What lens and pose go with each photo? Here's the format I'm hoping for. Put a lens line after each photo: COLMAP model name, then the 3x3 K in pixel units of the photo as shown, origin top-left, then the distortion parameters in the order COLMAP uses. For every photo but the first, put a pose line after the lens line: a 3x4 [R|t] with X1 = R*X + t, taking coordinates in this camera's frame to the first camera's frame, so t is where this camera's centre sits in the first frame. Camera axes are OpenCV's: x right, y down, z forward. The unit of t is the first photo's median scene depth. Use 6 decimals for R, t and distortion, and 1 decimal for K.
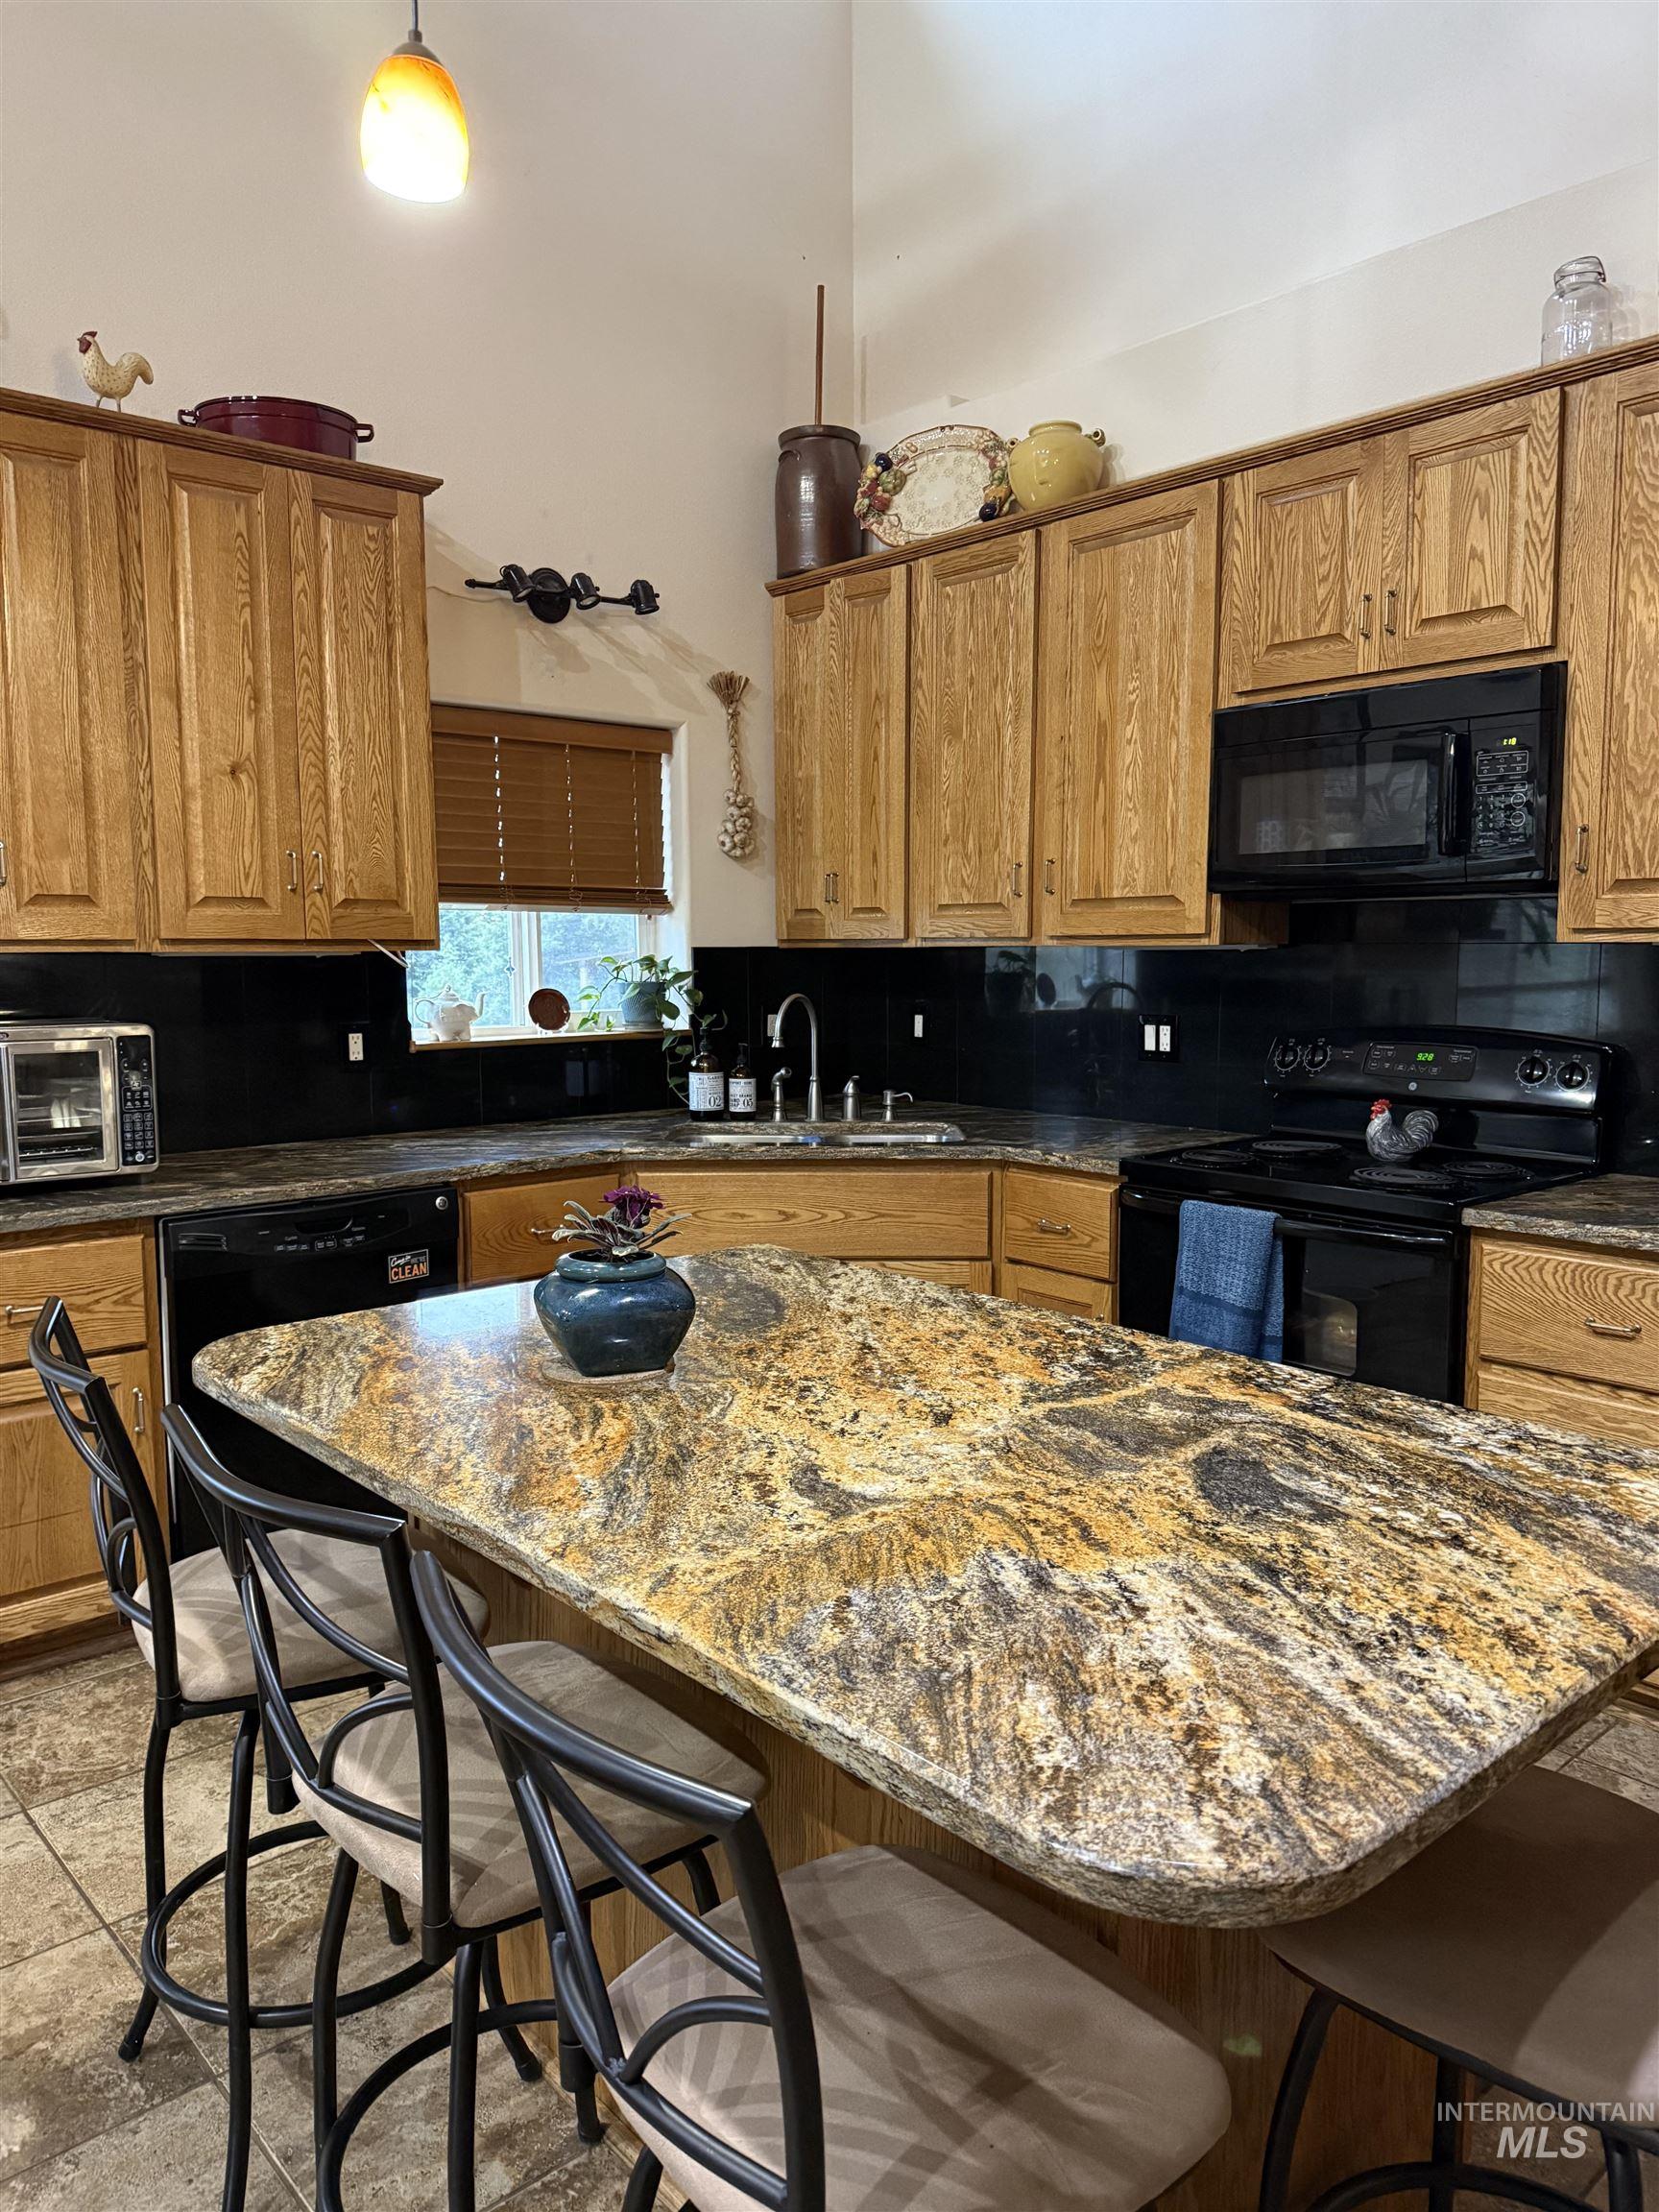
lens RADIAL K [[1569.0, 0, 829.5], [0, 1569.0, 1106.0], [0, 0, 1]] dist [0.184935, -0.431614]
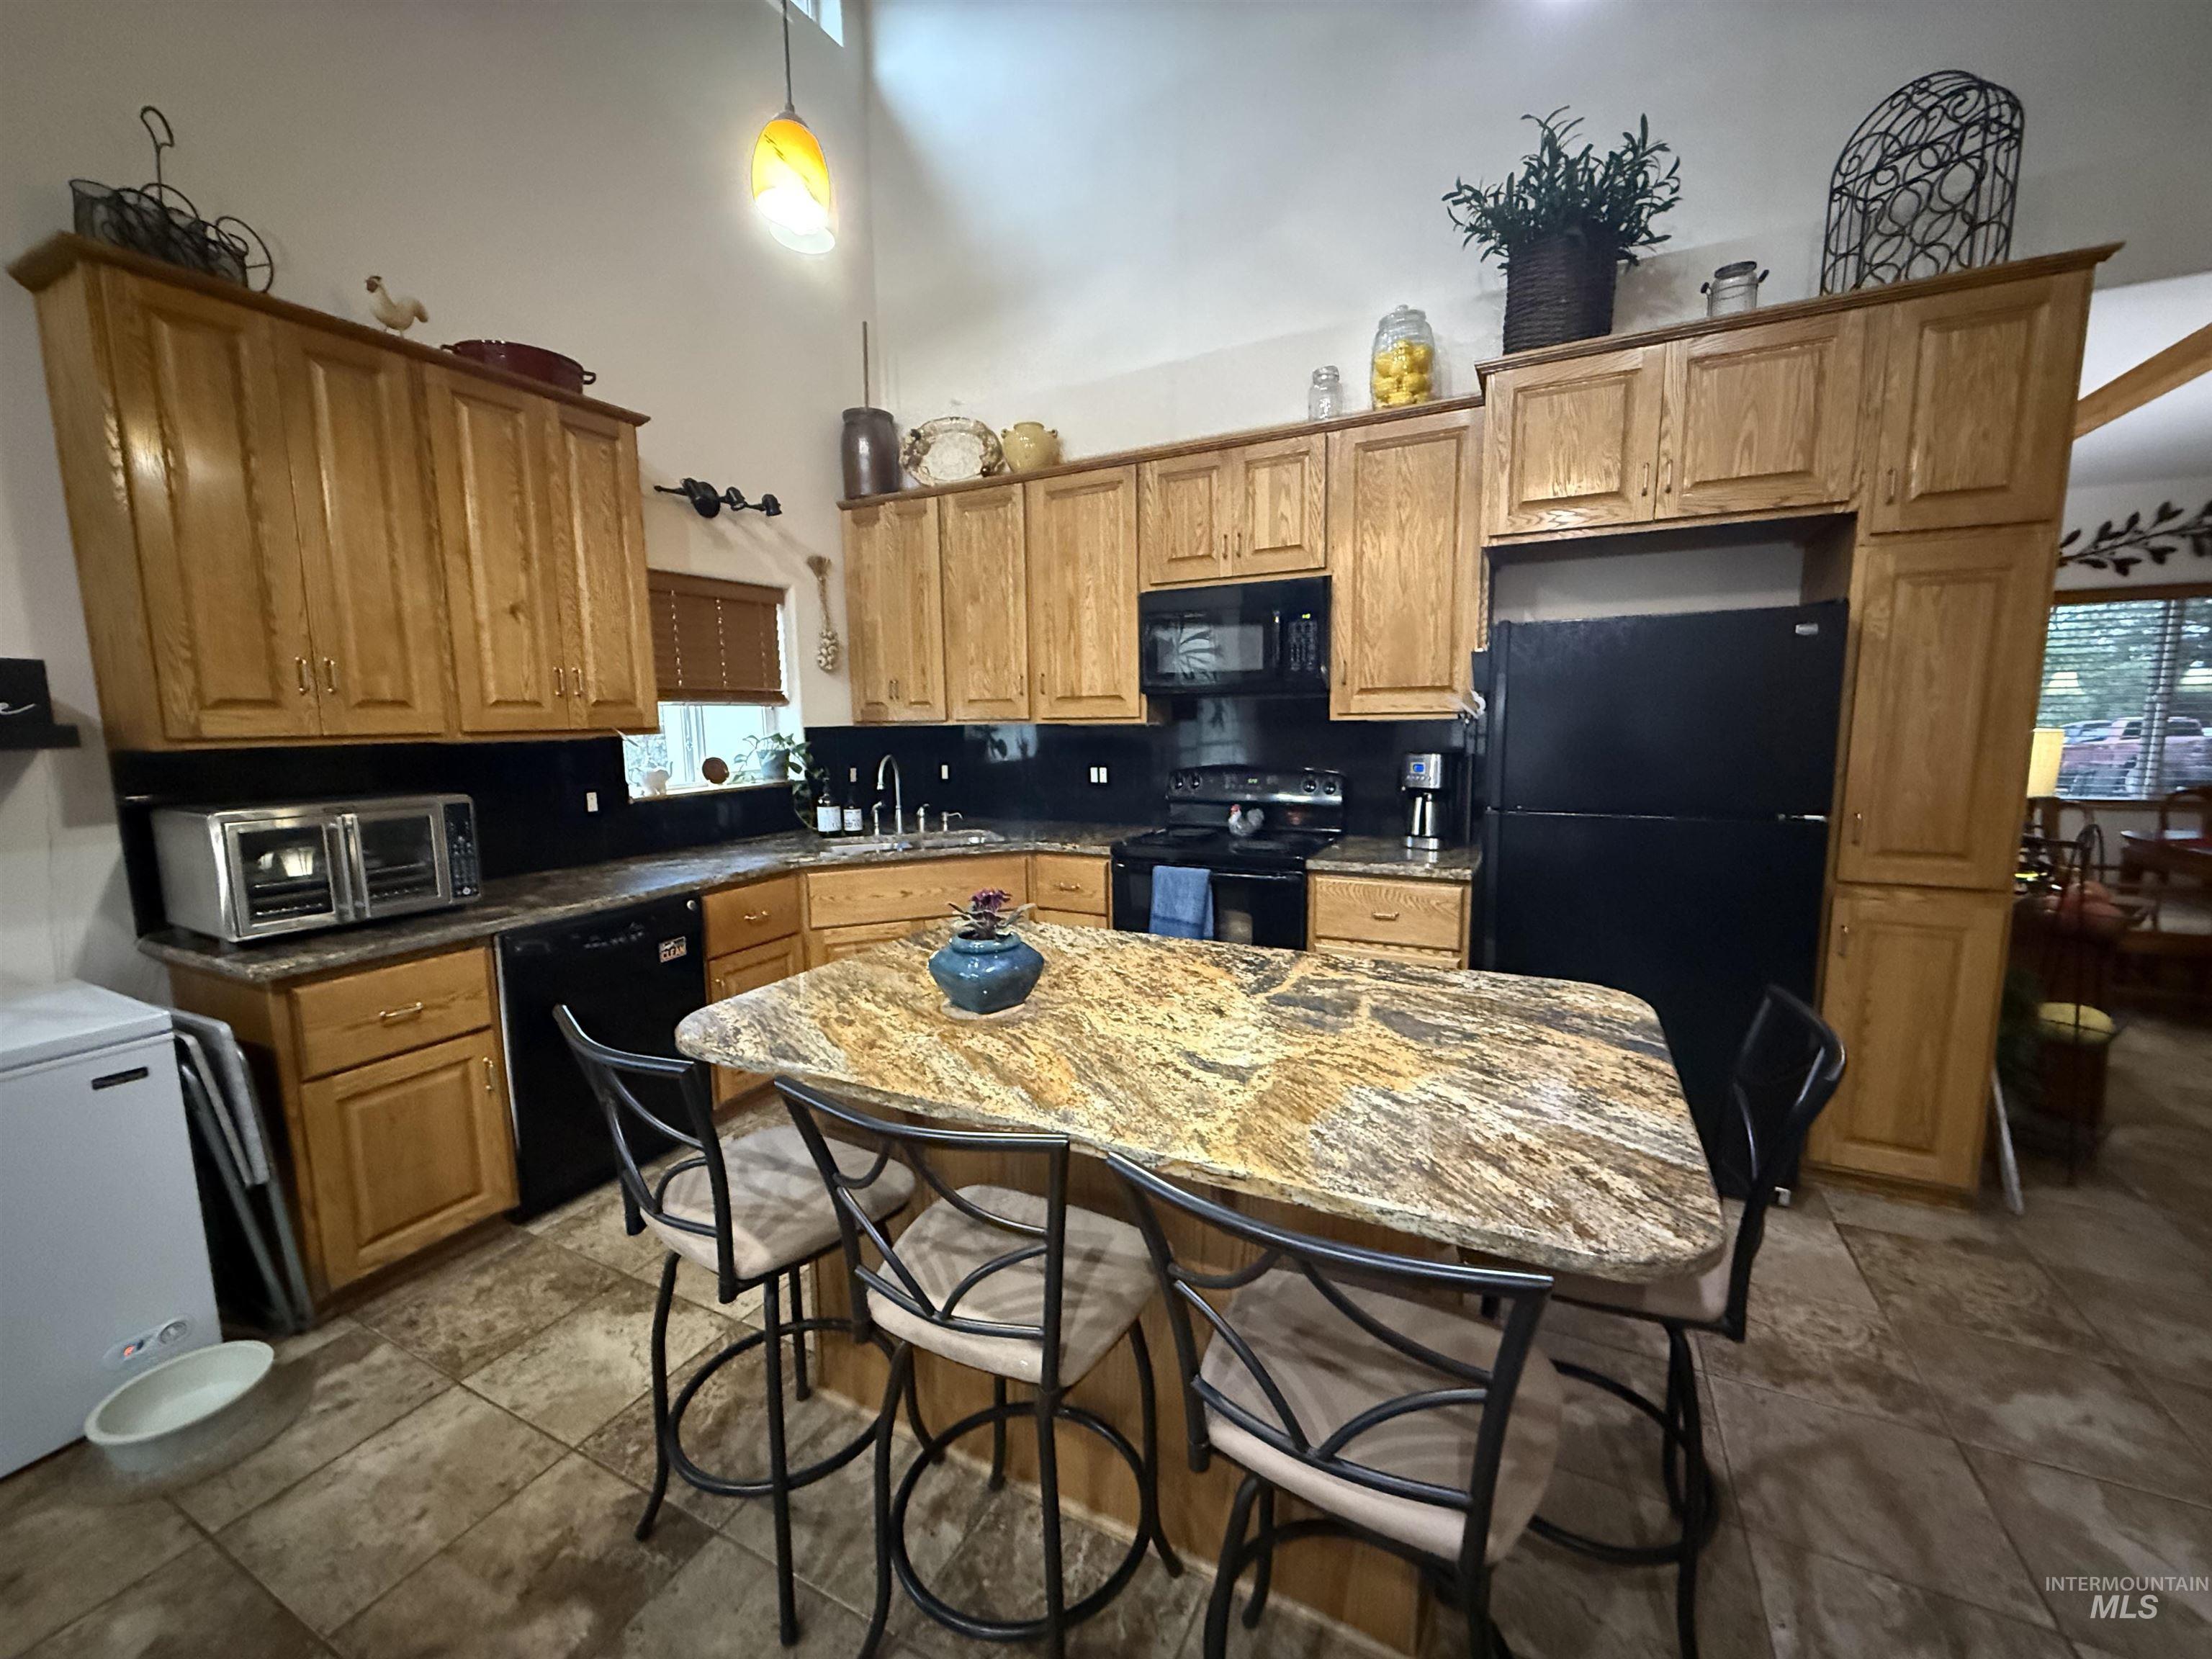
lens RADIAL K [[893.2, 0, 1106.9], [0, 893.2, 822.9], [0, 0, 1]] dist [0.000257, -0.000065]
pose [[0.928179, -0.056179, 0.367869, -0.184567], [0.050696, 0.998412, 0.024558, -0.016139], [-0.368665, -0.004144, 0.929553, 0.077439]]
